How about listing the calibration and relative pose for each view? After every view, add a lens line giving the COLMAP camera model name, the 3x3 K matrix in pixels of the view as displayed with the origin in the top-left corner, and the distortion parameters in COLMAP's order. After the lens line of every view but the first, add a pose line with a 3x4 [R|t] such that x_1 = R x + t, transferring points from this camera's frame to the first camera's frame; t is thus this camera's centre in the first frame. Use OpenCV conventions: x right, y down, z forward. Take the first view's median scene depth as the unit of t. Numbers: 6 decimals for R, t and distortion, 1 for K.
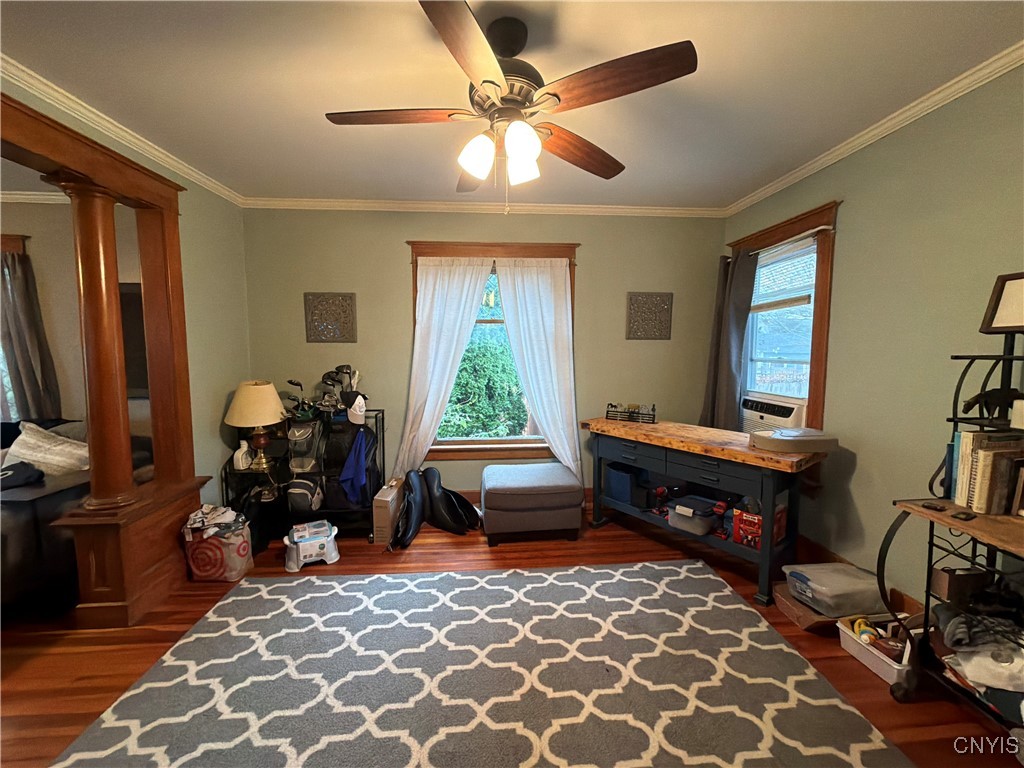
lens RADIAL K [[406.4, 0, 513.5], [0, 406.4, 384.7], [0, 0, 1]] dist [-0.002233, 0.000477]
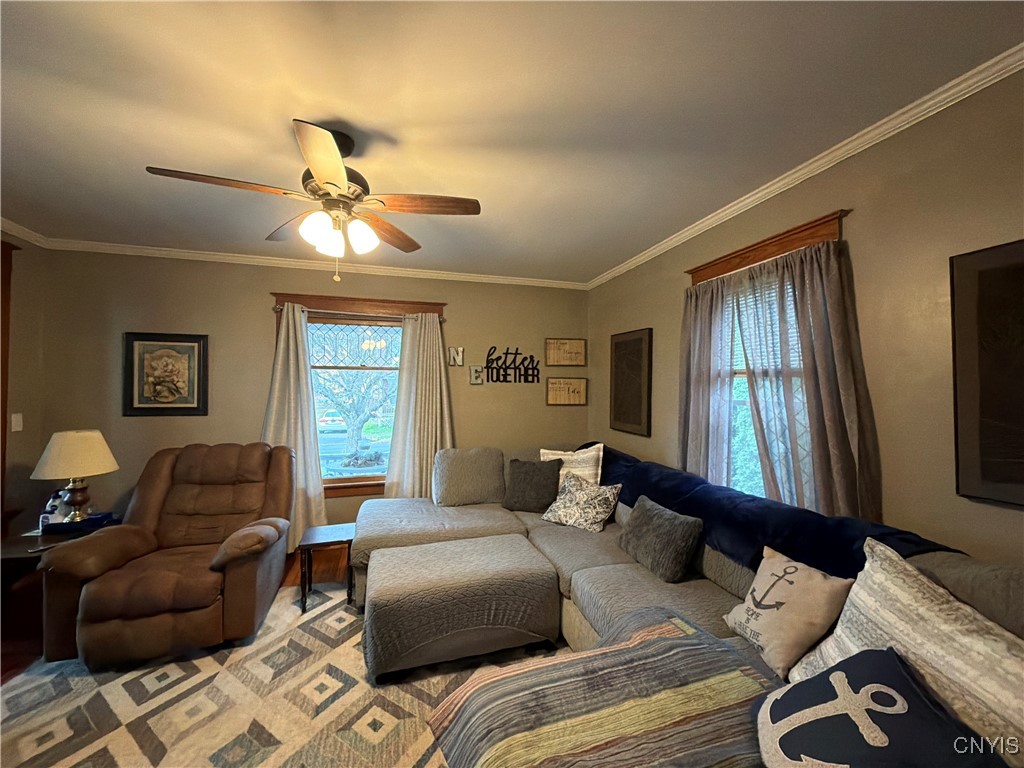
lens RADIAL K [[406.4, 0, 512.6], [0, 406.4, 383.7], [0, 0, 1]] dist [-0.002233, 0.000477]
pose [[0.215088, -0.020667, -0.976376, -0.839454], [-0.085325, 0.995555, -0.039869, -0.039956], [0.972860, 0.091884, 0.212369, 0.466115]]
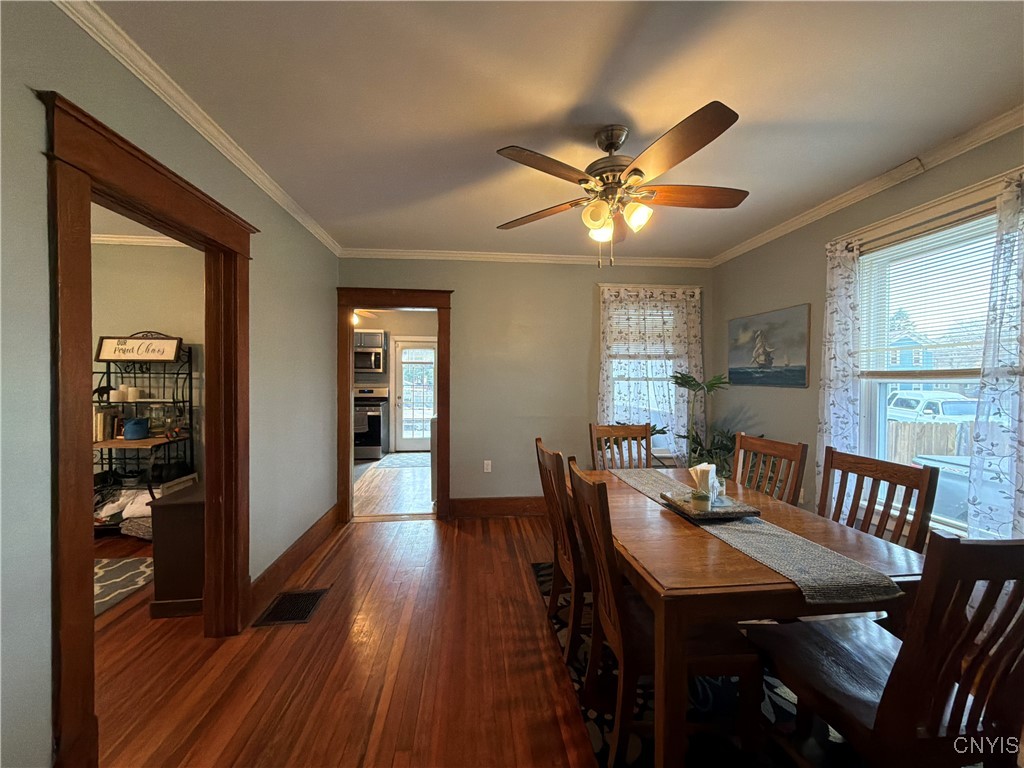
lens RADIAL K [[406.4, 0, 512.2], [0, 406.4, 382.9], [0, 0, 1]] dist [-0.002233, 0.000477]
pose [[-0.024538, -0.005873, 0.999682, -0.653062], [0.081136, 0.996672, 0.007847, 0.091753], [-0.996401, 0.081303, -0.023980, -0.705236]]
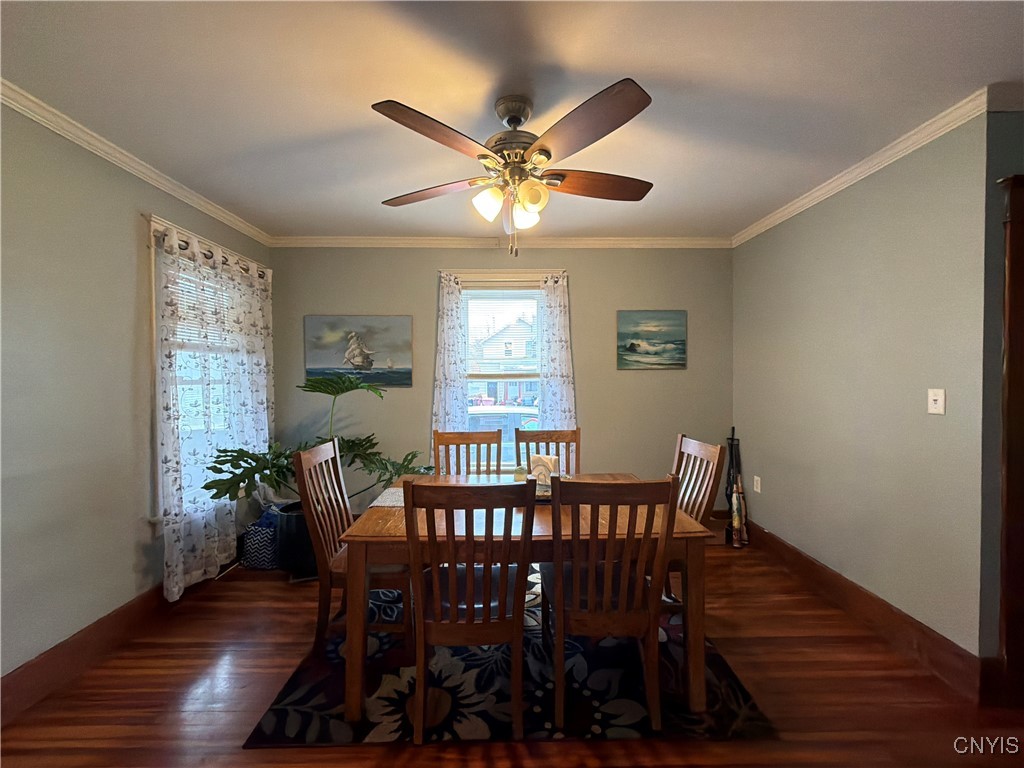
lens RADIAL K [[406.4, 0, 512.1], [0, 406.4, 380.7], [0, 0, 1]] dist [-0.002233, 0.000477]
pose [[-0.998133, 0.008875, 0.060428, 0.055439], [0.014373, 0.995732, 0.091171, 0.042495], [-0.059361, 0.091869, -0.994000, -0.239128]]
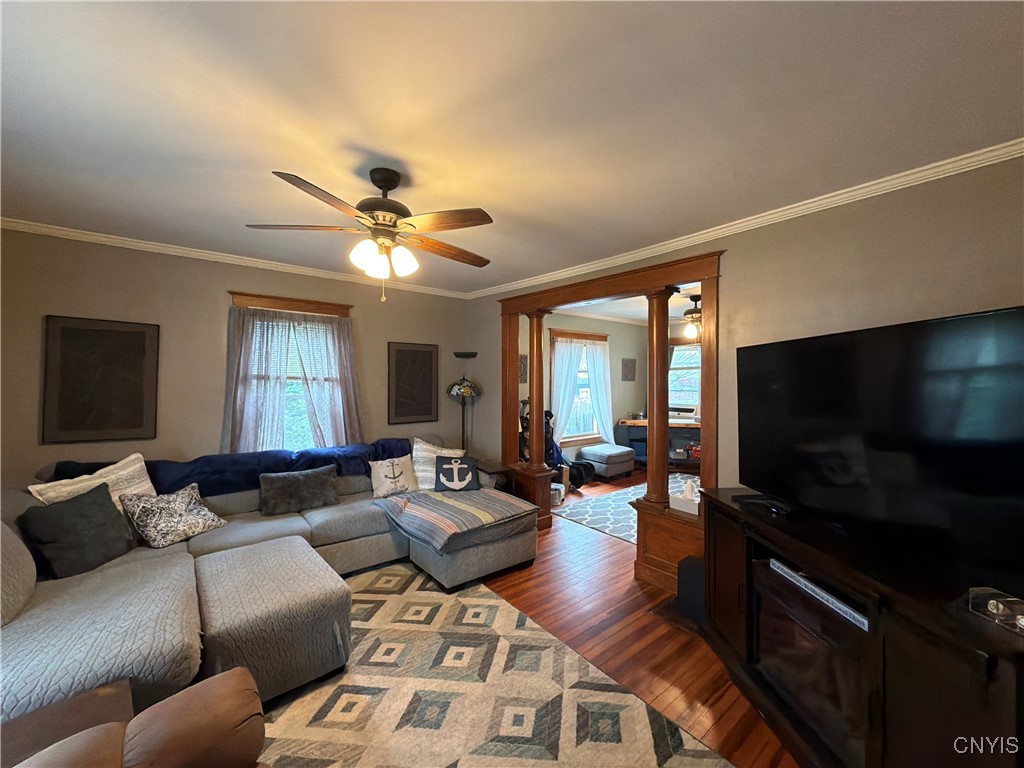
lens RADIAL K [[406.4, 0, 513.7], [0, 406.4, 383.6], [0, 0, 1]] dist [-0.002233, 0.000477]
pose [[0.813938, -0.002772, 0.580946, -1.840310], [0.047268, 0.996989, -0.061467, 0.000984], [-0.579026, 0.077491, 0.811618, -0.472874]]
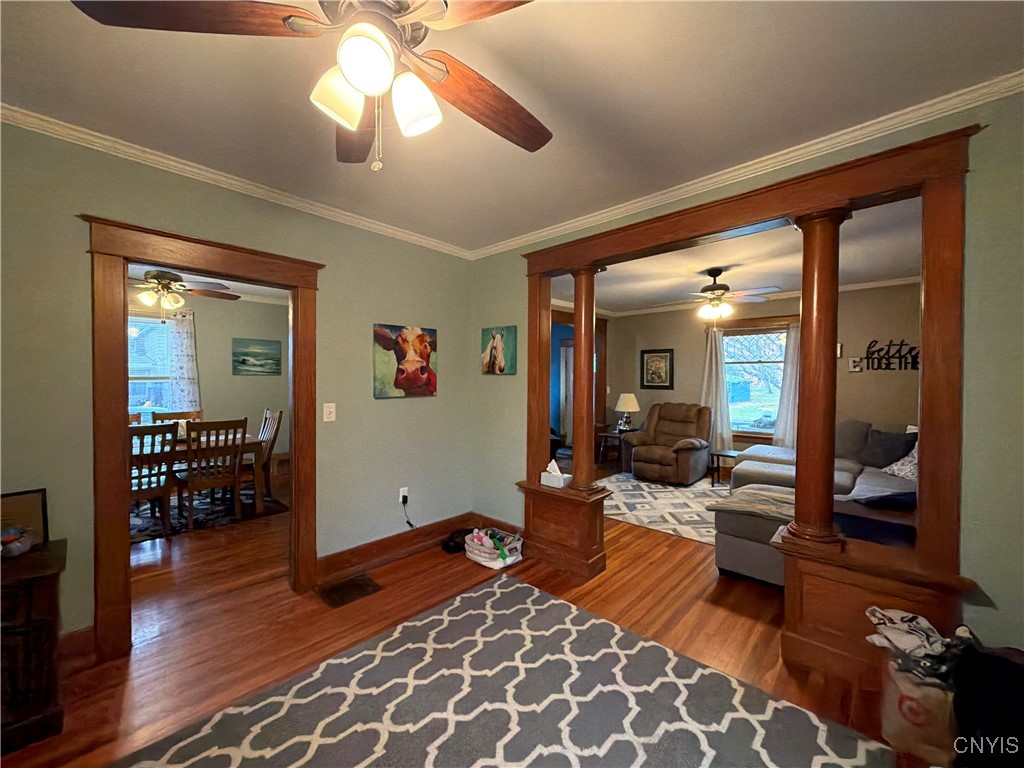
lens RADIAL K [[406.4, 0, 512.1], [0, 406.4, 385.2], [0, 0, 1]] dist [-0.002233, 0.000477]
pose [[-0.734694, 0.009237, -0.678336, 0.159974], [-0.062151, 0.994786, 0.080860, -0.078679], [0.675546, 0.101566, -0.730289, 0.979739]]
